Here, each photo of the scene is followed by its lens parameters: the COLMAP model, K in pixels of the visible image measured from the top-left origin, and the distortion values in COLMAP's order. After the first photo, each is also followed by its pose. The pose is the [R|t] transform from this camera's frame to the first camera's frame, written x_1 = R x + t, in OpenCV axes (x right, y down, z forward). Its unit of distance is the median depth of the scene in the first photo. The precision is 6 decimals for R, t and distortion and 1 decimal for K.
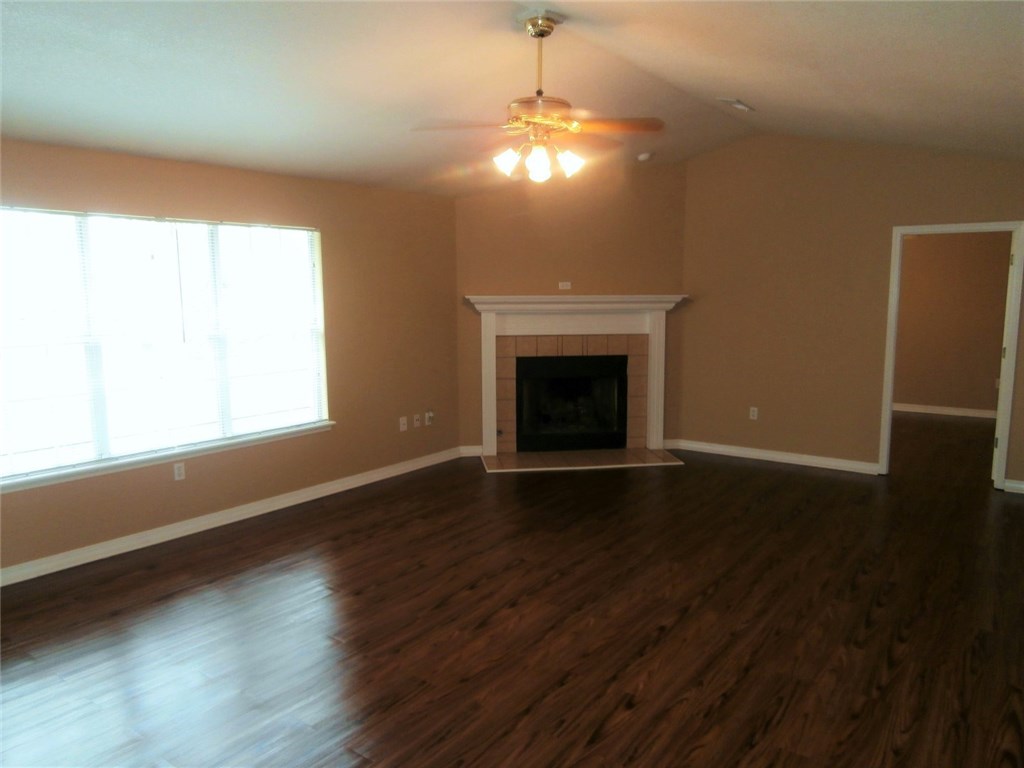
lens RADIAL K [[710.4, 0, 505.9], [0, 710.4, 379.3], [0, 0, 1]] dist [-0.042349, -0.004050]
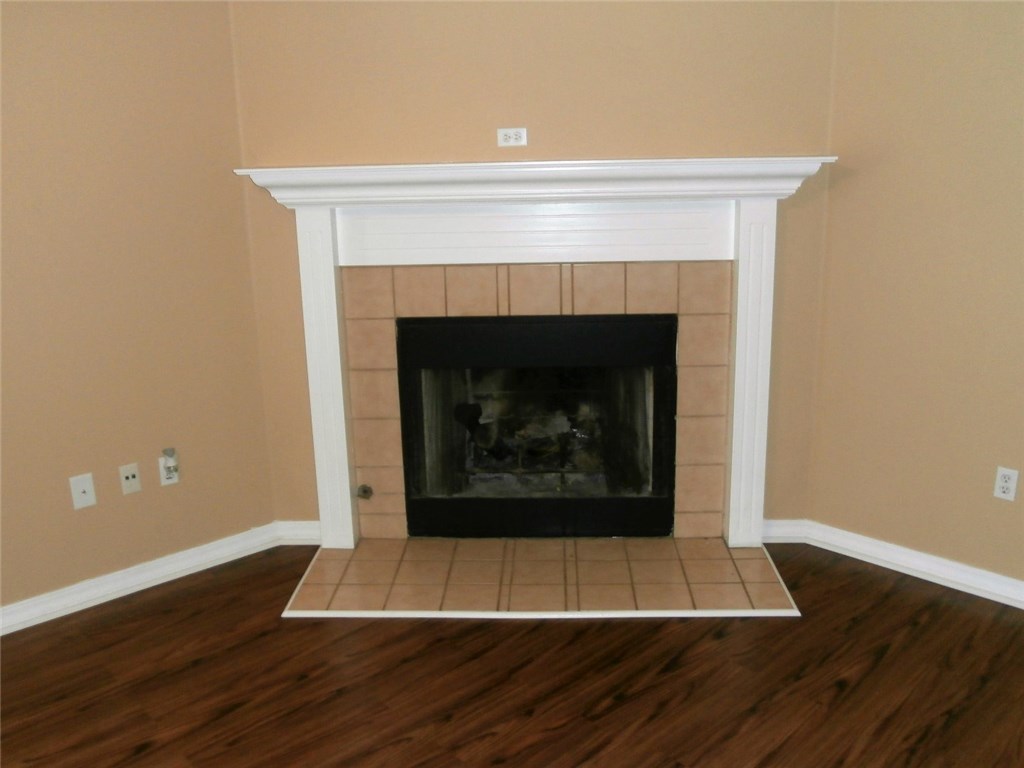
lens RADIAL K [[909.6, 0, 518.6], [0, 909.6, 390.4], [0, 0, 1]] dist [-0.035200, 0.009172]
pose [[0.985520, 0.026432, -0.167488, 0.172355], [-0.004651, 0.991617, 0.129127, -0.057618], [0.169497, -0.126478, 0.977381, 0.489743]]
